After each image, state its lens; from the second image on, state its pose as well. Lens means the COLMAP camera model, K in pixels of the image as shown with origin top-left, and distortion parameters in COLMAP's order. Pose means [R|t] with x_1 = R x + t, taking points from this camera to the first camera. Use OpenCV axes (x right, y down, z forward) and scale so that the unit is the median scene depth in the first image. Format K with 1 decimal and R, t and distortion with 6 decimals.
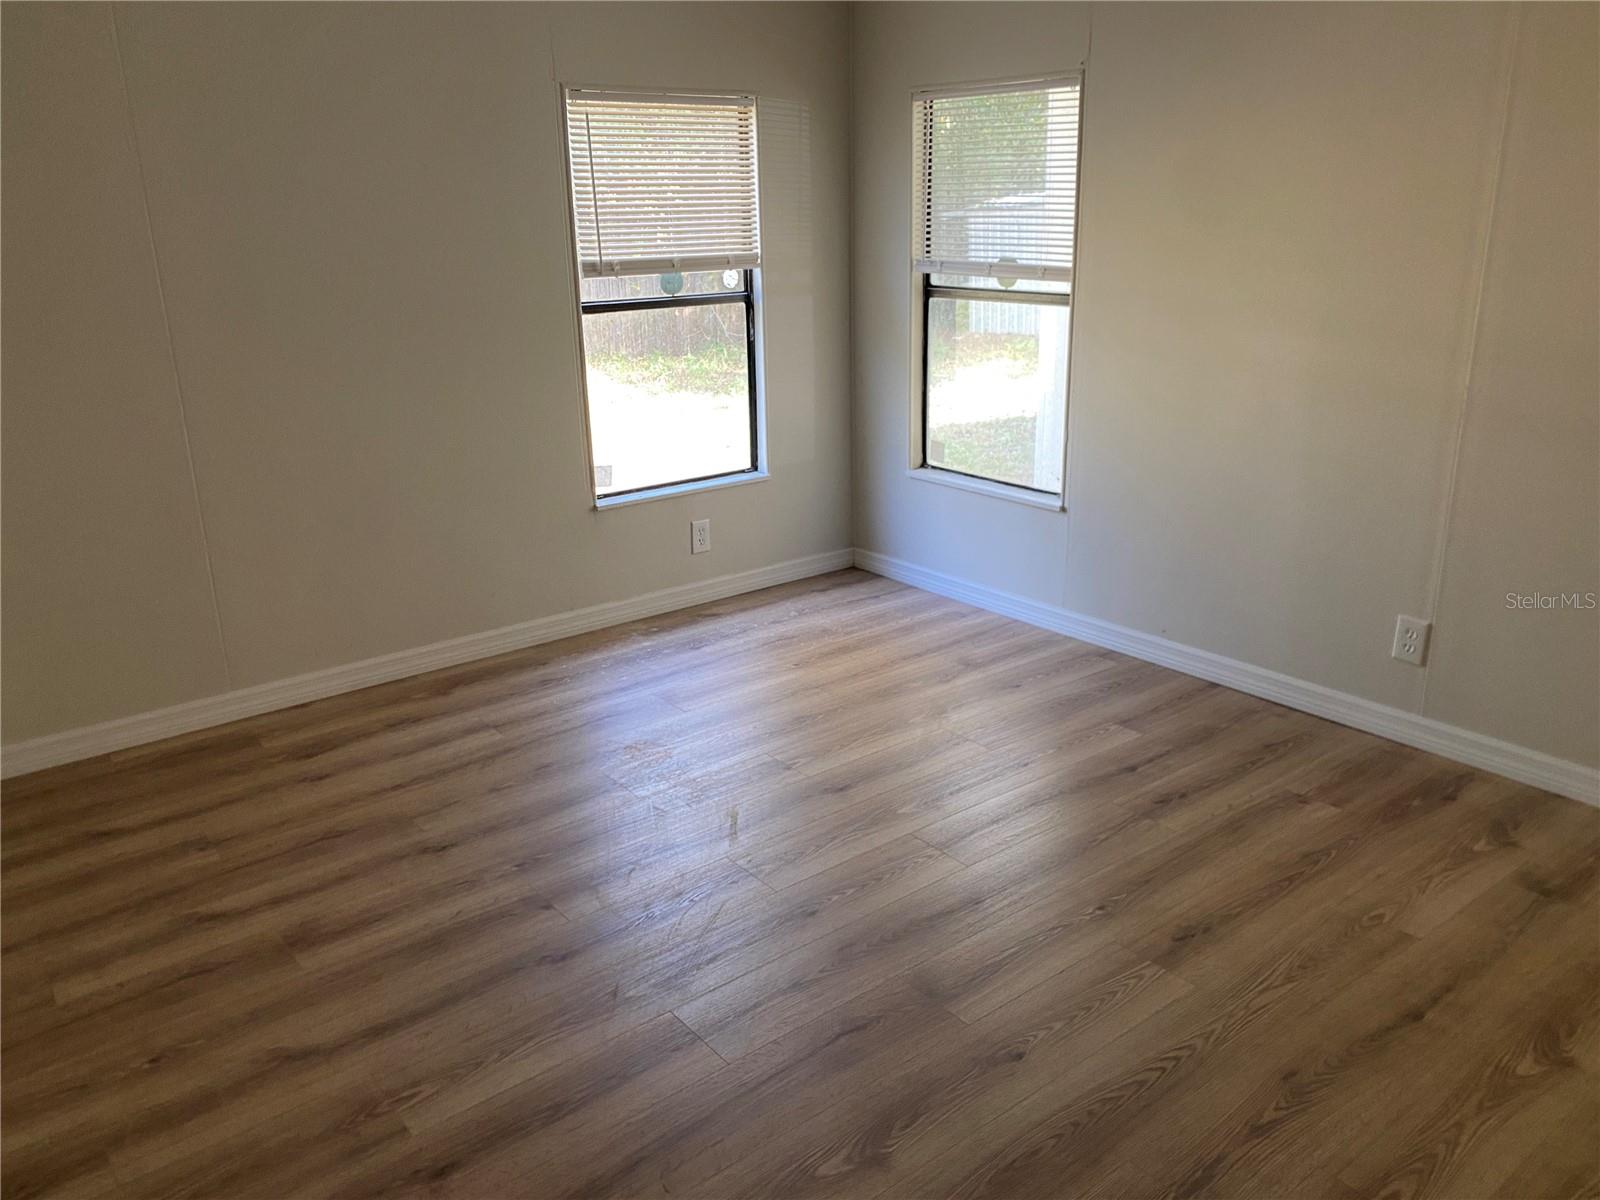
lens RADIAL K [[1236.9, 0, 800.0], [0, 1236.9, 600.0], [0, 0, 1]] dist [-0.001436, -0.001583]
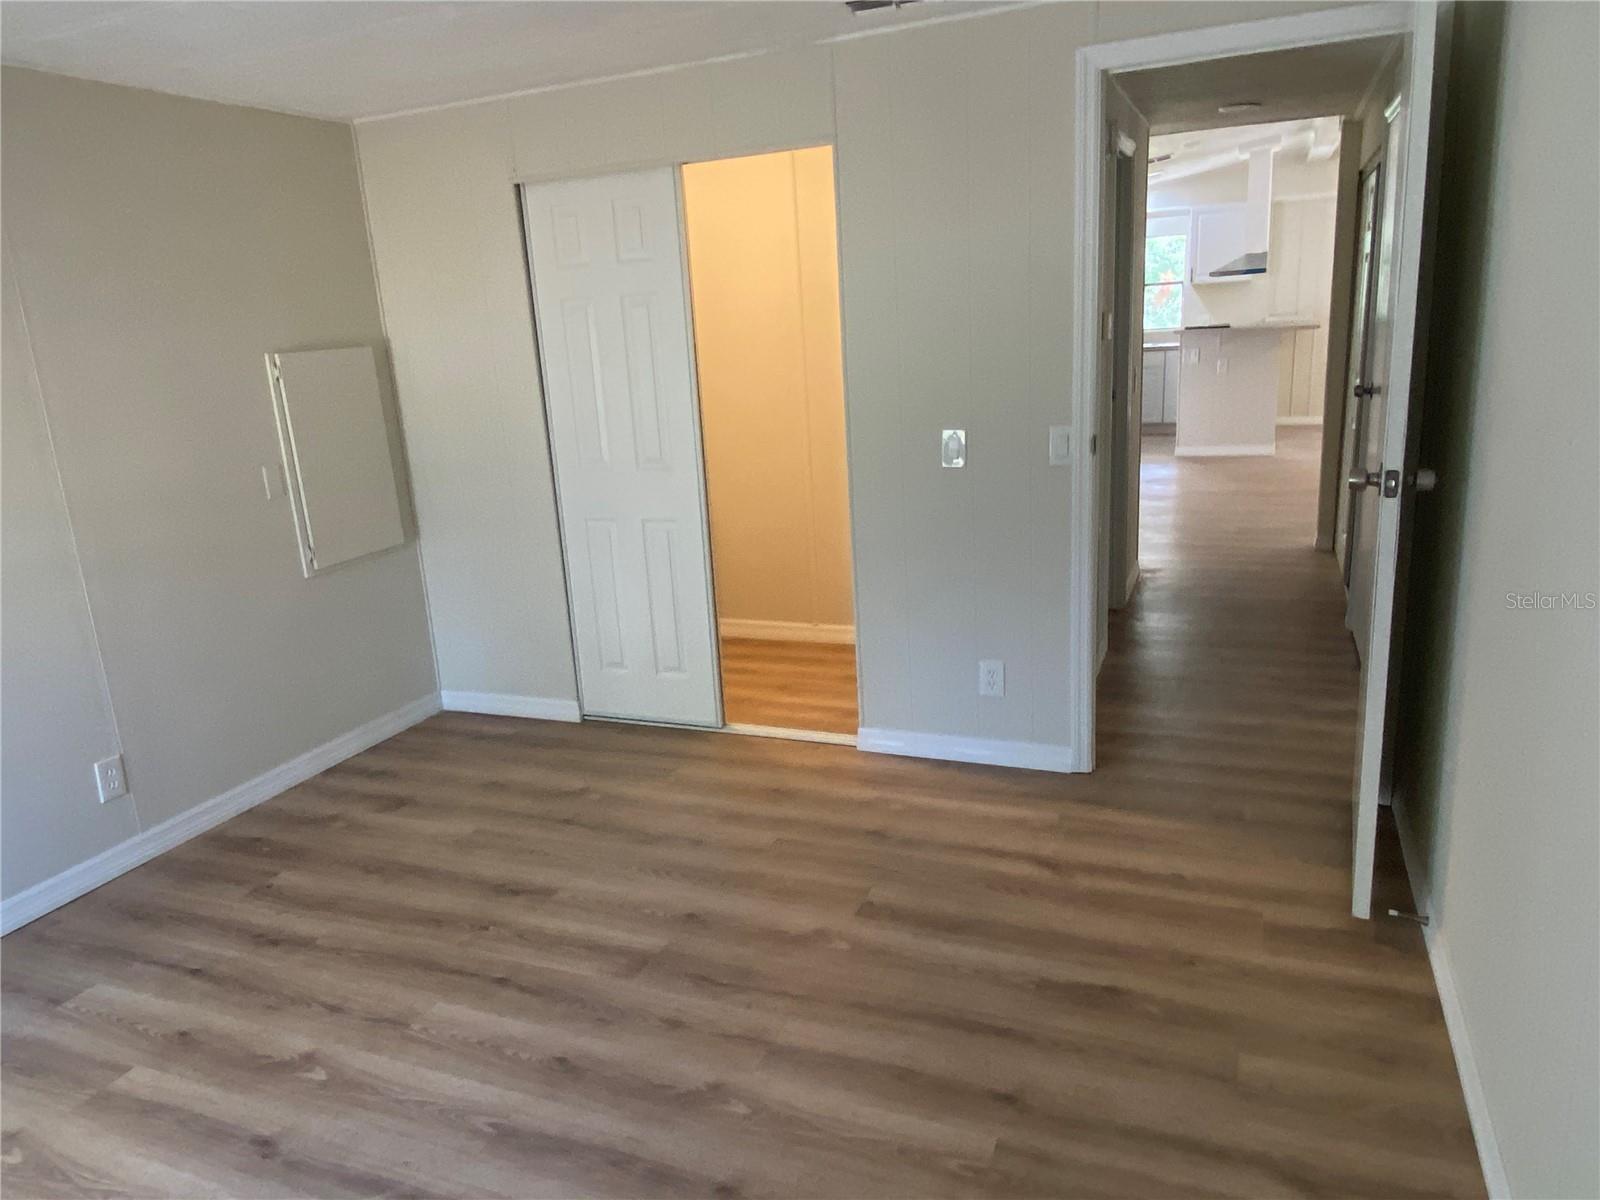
lens RADIAL K [[1065.5, 0, 800.0], [0, 1065.5, 600.0], [0, 0, 1]] dist [-0.000263, -0.000087]
pose [[-0.495471, -0.166409, 0.852536, -0.651182], [0.340505, 0.865714, 0.366873, -0.268222], [-0.799103, 0.472067, -0.372273, 0.861985]]
